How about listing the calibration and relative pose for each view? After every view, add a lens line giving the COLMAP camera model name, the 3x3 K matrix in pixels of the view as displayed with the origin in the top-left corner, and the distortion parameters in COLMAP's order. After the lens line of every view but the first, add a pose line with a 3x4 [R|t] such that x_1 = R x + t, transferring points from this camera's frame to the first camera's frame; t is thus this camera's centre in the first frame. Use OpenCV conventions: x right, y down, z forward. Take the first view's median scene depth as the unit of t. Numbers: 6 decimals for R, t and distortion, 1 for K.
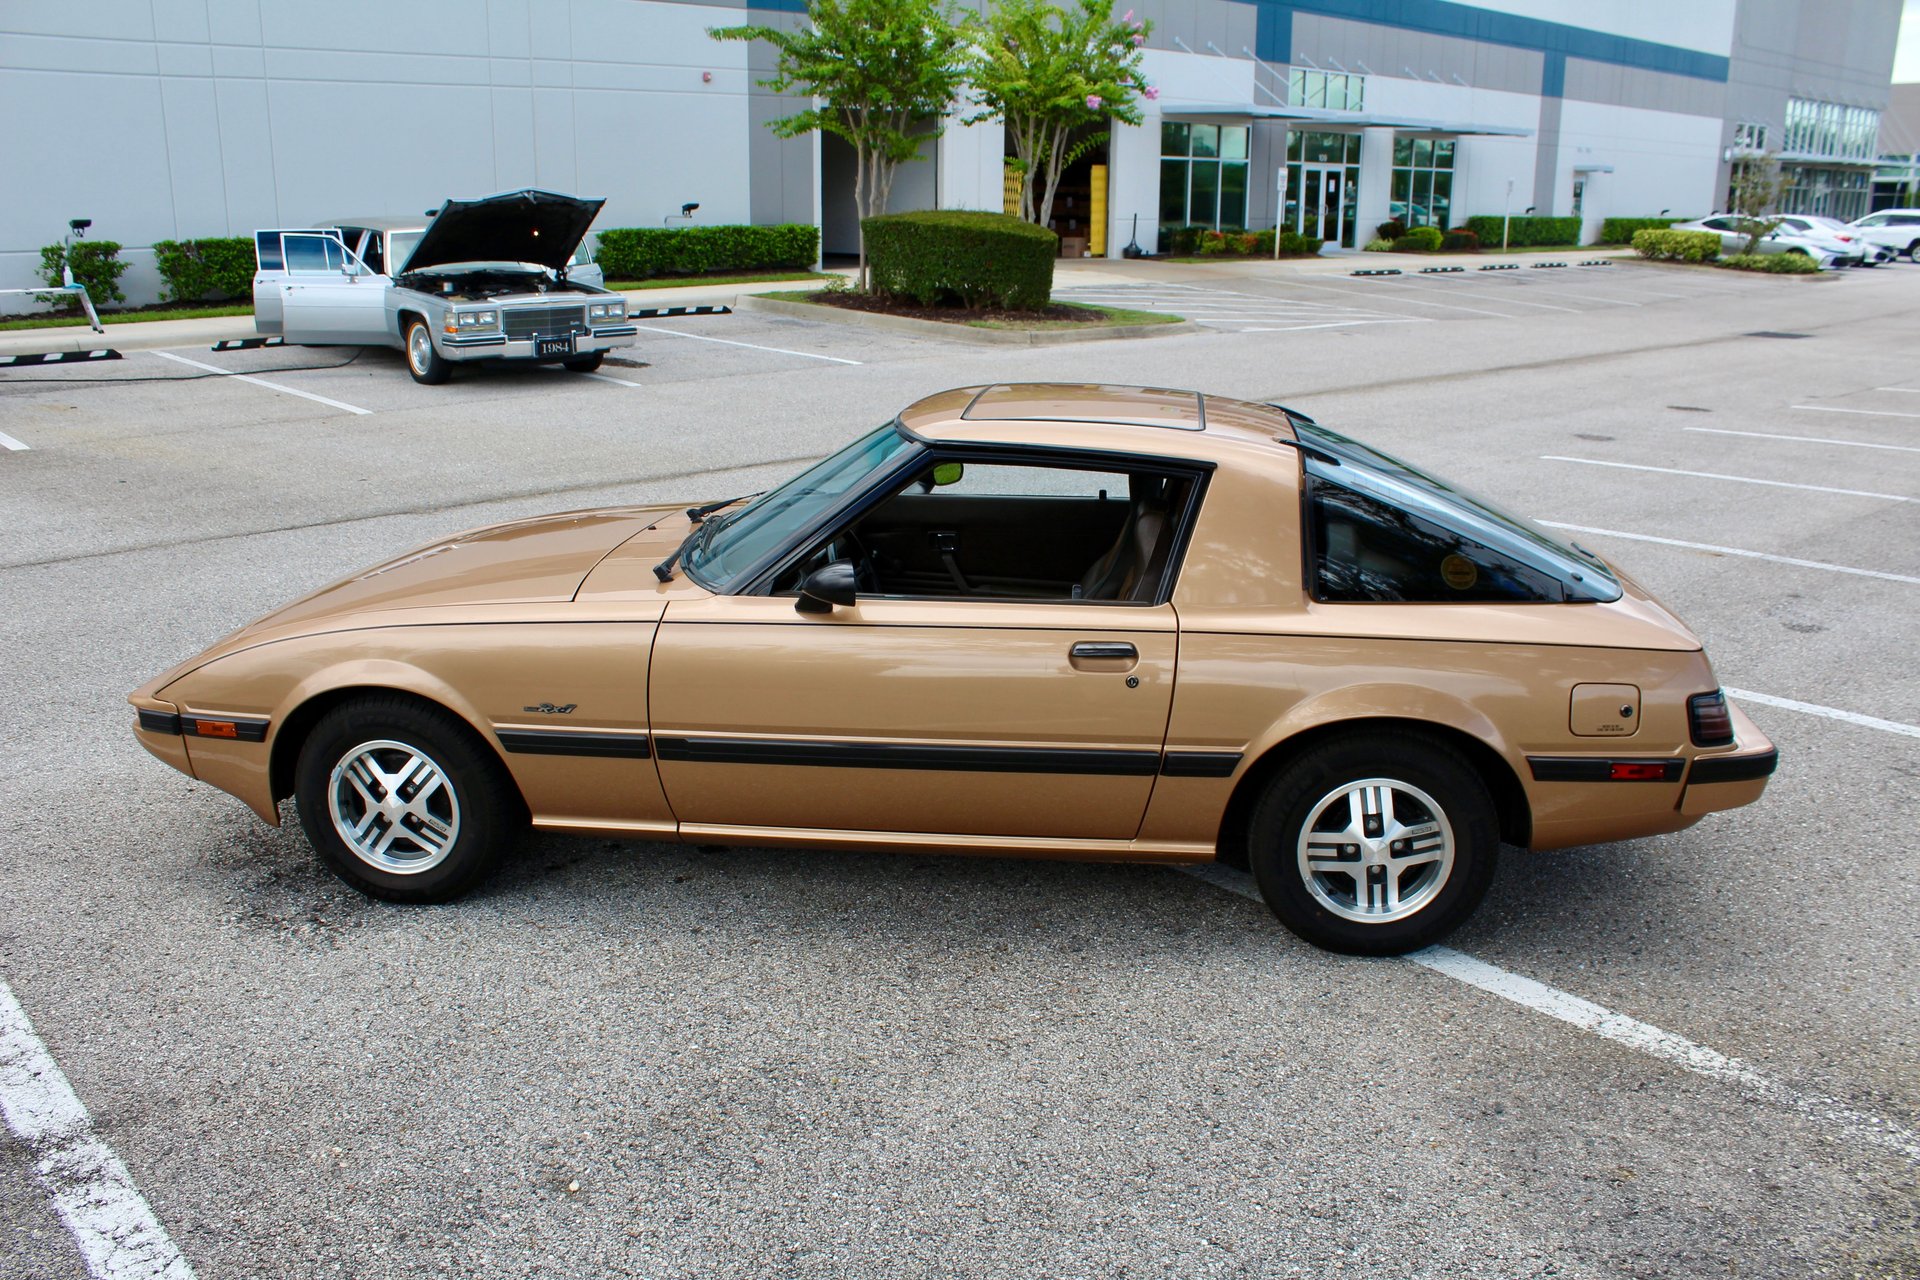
lens RADIAL K [[1602.8, 0, 959.9], [0, 1602.8, 646.8], [0, 0, 1]] dist [-0.169244, 0.151823]
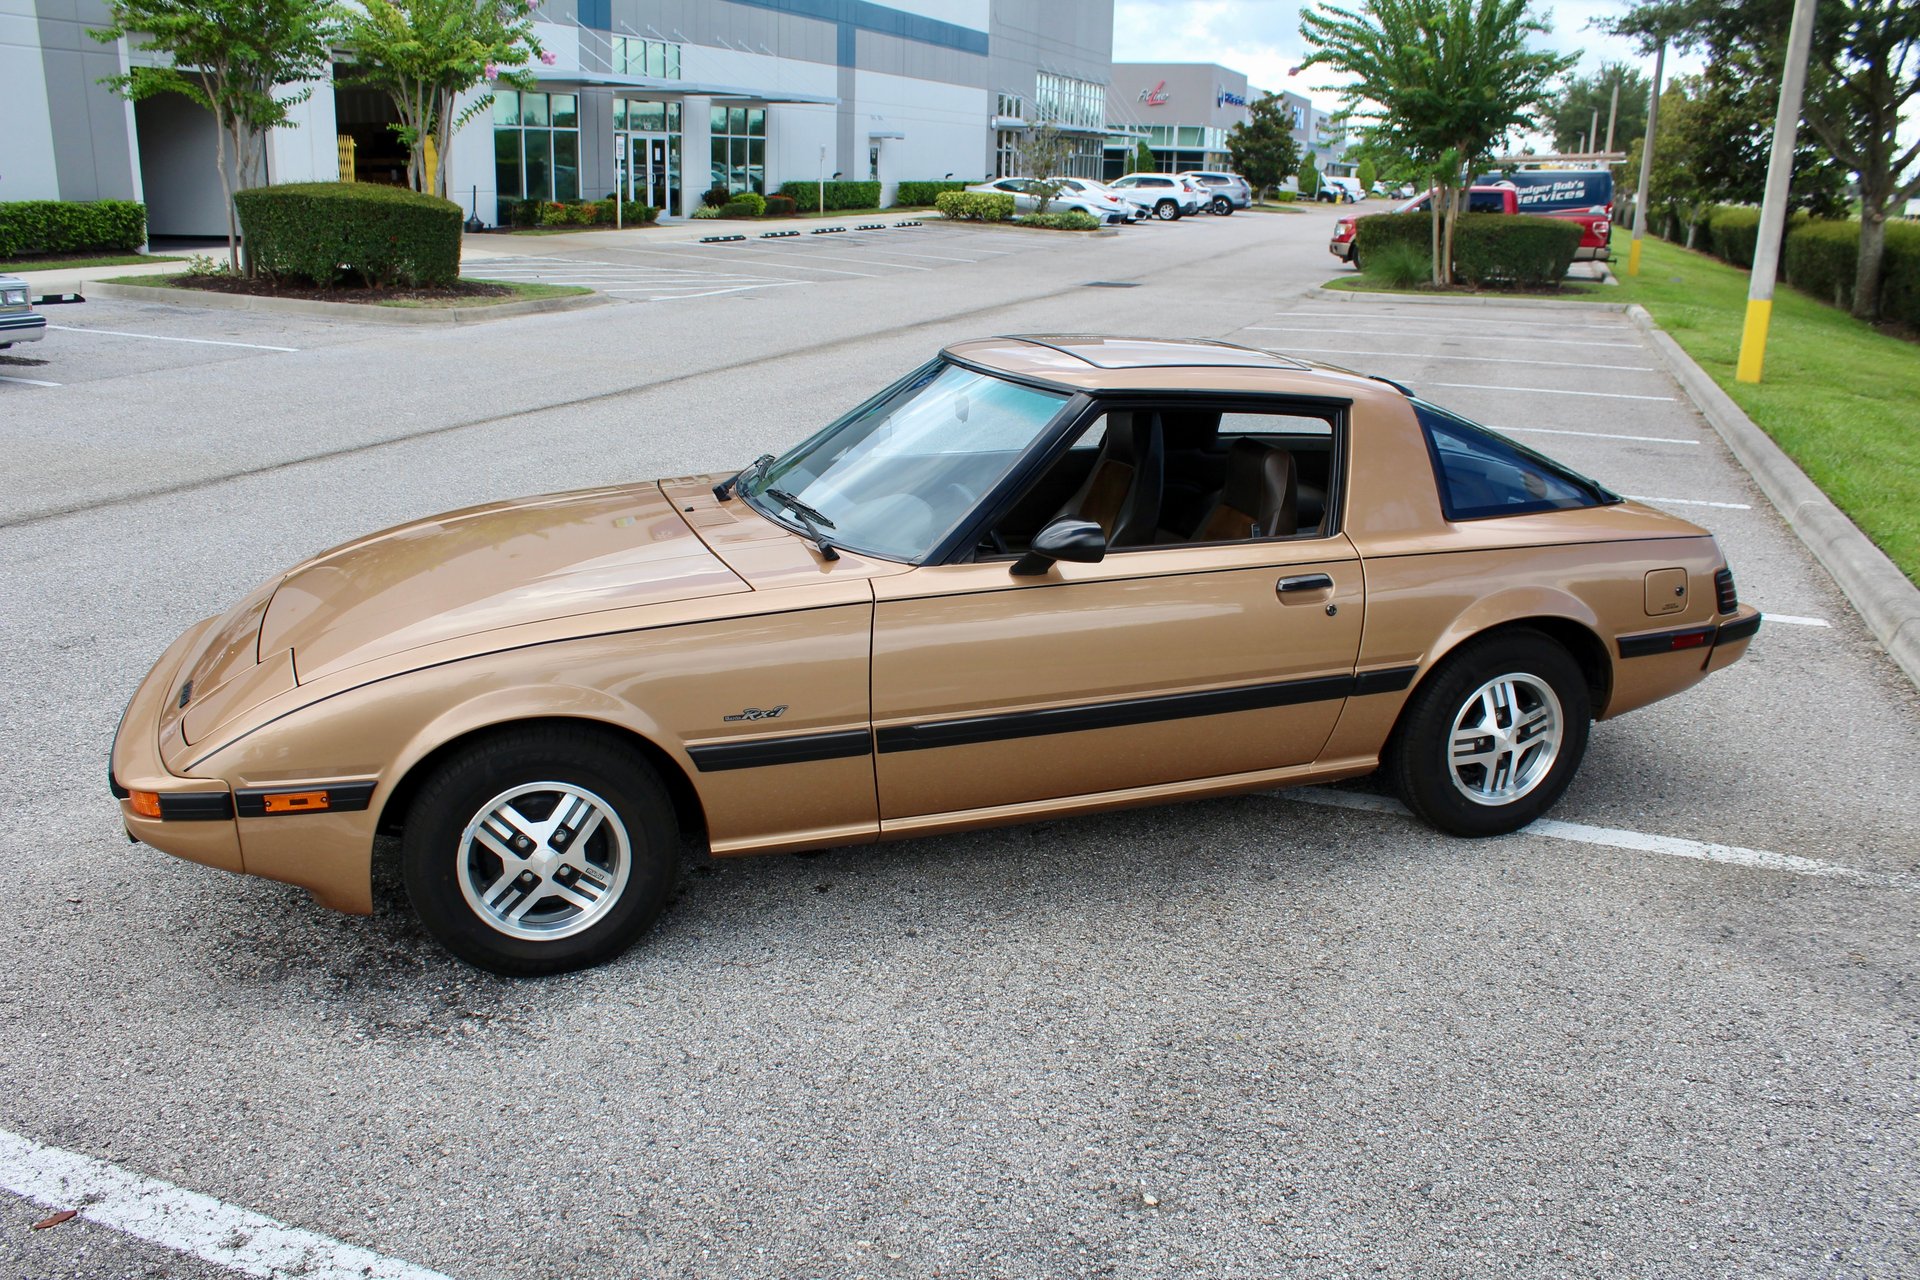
lens RADIAL K [[1602.8, 0, 959.9], [0, 1602.8, 646.8], [0, 0, 1]] dist [-0.169244, 0.151823]
pose [[0.897470, -0.114691, 0.425903, -0.135815], [0.107476, 0.993361, 0.041026, -0.005639], [-0.427780, 0.008954, 0.903838, 0.039854]]
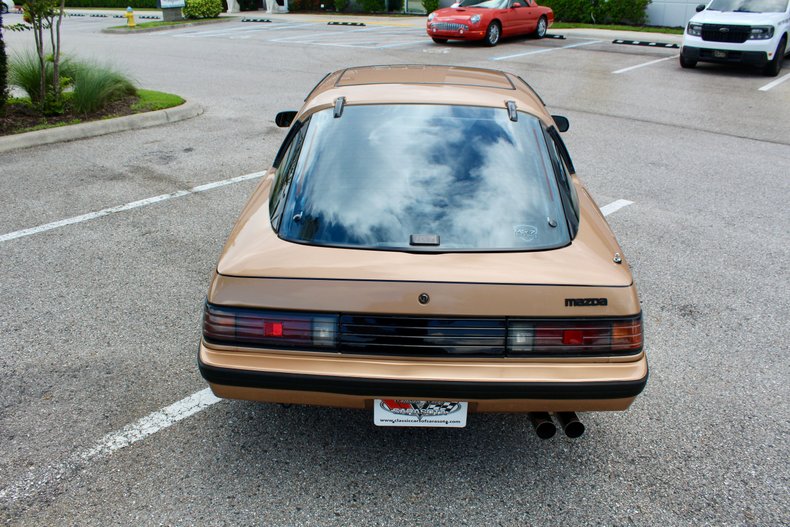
lens RADIAL K [[659.5, 0, 395.0], [0, 659.5, 266.3], [0, 0, 1]] dist [-0.169244, 0.151823]
pose [[0.098072, 0.402162, -0.910301, 0.248553], [-0.276284, 0.889756, 0.363320, -0.063941], [0.956059, 0.215870, 0.198371, 0.247855]]
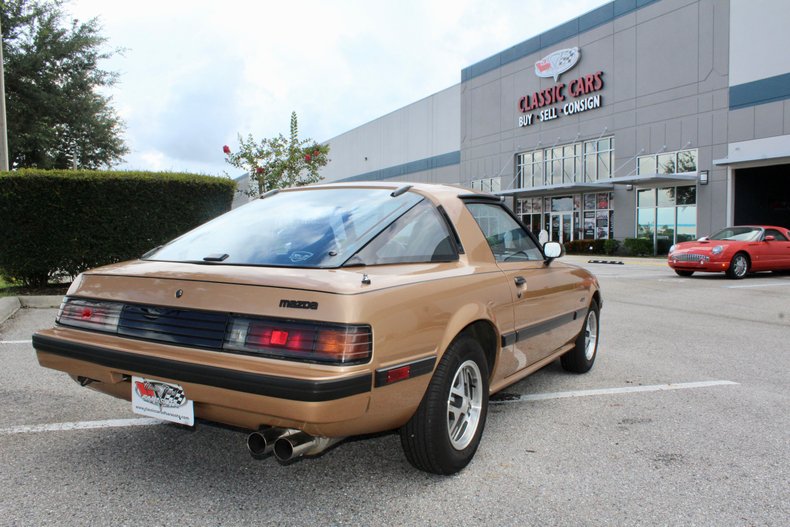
lens RADIAL K [[659.5, 0, 395.0], [0, 659.5, 266.3], [0, 0, 1]] dist [-0.169244, 0.151823]
pose [[-0.350511, 0.031867, -0.936016, 0.251171], [-0.271483, 0.953054, 0.134110, -0.049642], [0.896348, 0.301119, -0.325405, 0.377258]]
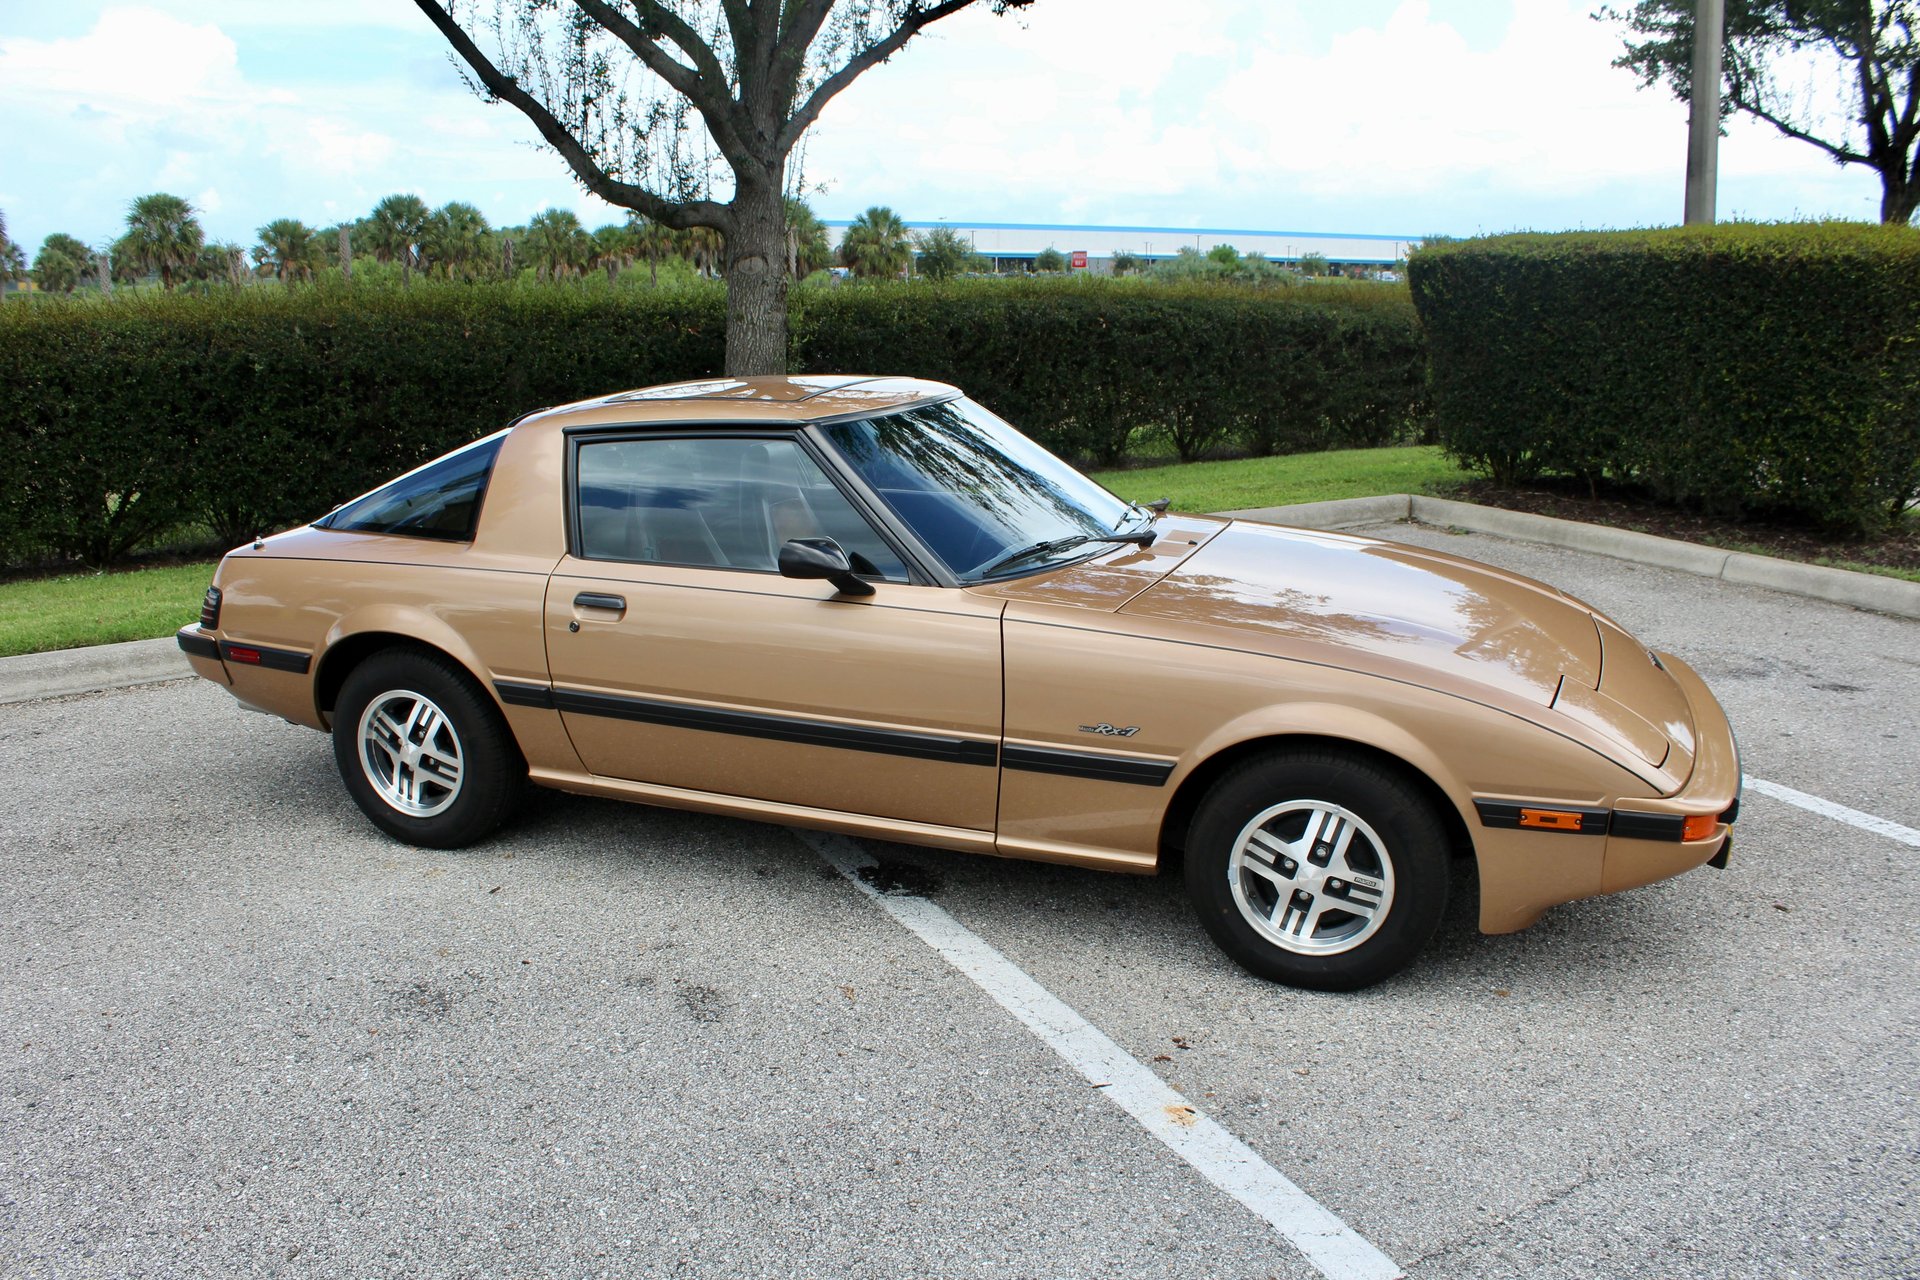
lens RADIAL K [[1605.8, 0, 959.5], [0, 1605.8, 645.5], [0, 0, 1]] dist [-0.170832, 0.155334]
pose [[-0.975455, -0.051224, 0.214159, -0.080845], [0.060295, 0.873262, 0.483505, -0.146416], [-0.211784, 0.484550, -0.848739, 0.562863]]
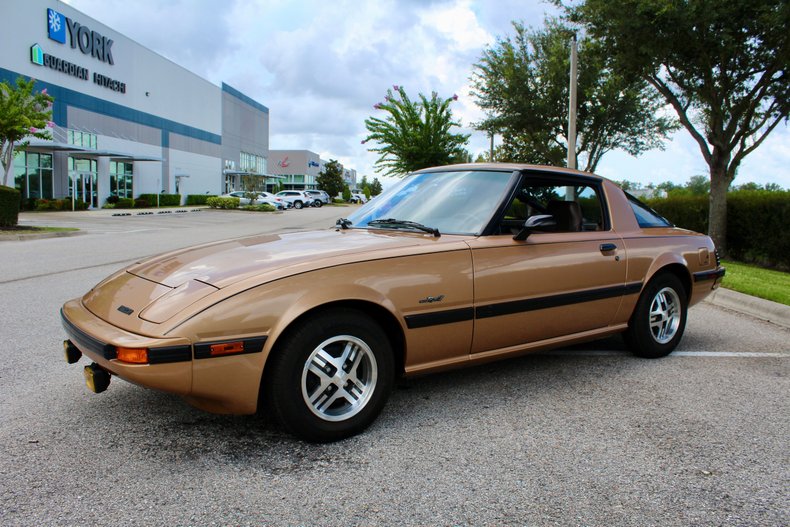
lens RADIAL K [[657.9, 0, 395.9], [0, 657.9, 265.8], [0, 0, 1]] dist [-0.168611, 0.148943]
pose [[0.727725, -0.063700, 0.682905, -0.207806], [0.181519, 0.978062, -0.102200, 0.018266], [-0.661413, 0.198333, 0.723323, 0.119773]]
